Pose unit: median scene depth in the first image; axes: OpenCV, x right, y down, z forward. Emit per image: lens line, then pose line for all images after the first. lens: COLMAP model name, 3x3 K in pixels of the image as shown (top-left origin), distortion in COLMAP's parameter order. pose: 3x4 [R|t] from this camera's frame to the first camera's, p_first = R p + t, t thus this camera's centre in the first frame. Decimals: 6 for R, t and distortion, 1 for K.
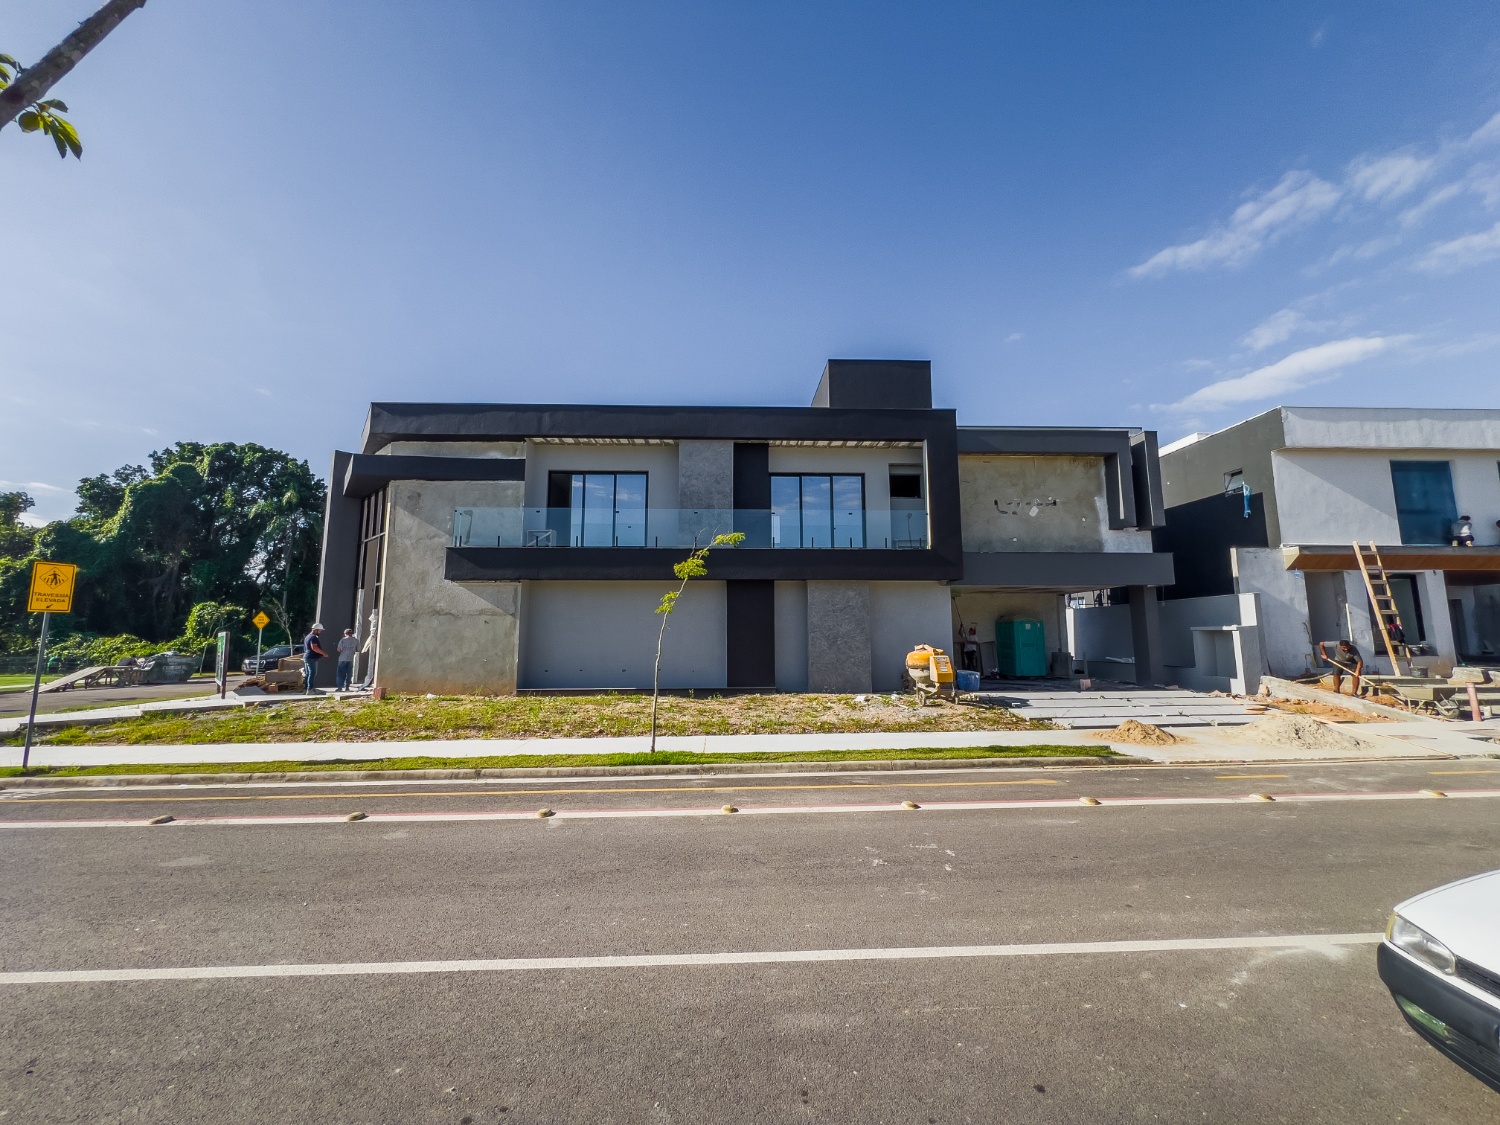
lens RADIAL K [[595.6, 0, 750.0], [0, 595.6, 562.5], [0, 0, 1]] dist [-0.000034, 0.000007]
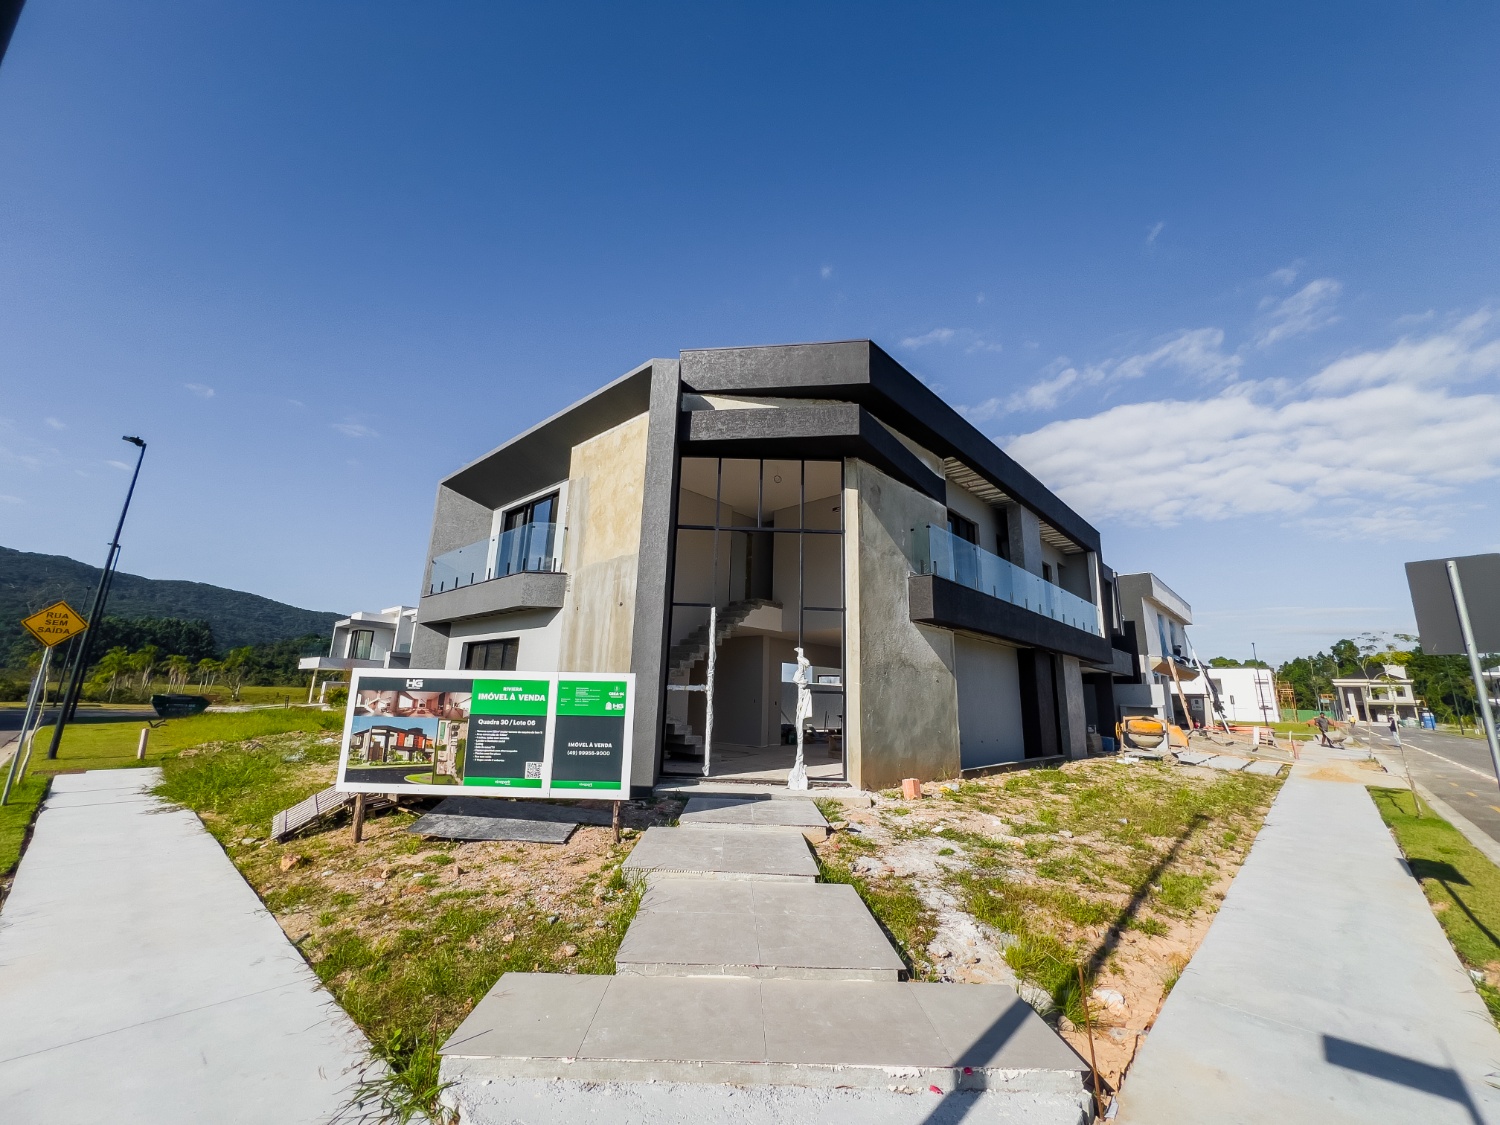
lens RADIAL K [[595.6, 0, 750.0], [0, 595.6, 562.5], [0, 0, 1]] dist [-0.000034, 0.000007]
pose [[0.706609, 0.183304, 0.683450, -1.109538], [-0.116323, 0.982815, -0.143331, 0.088049], [-0.697978, 0.021778, 0.715788, 0.595962]]
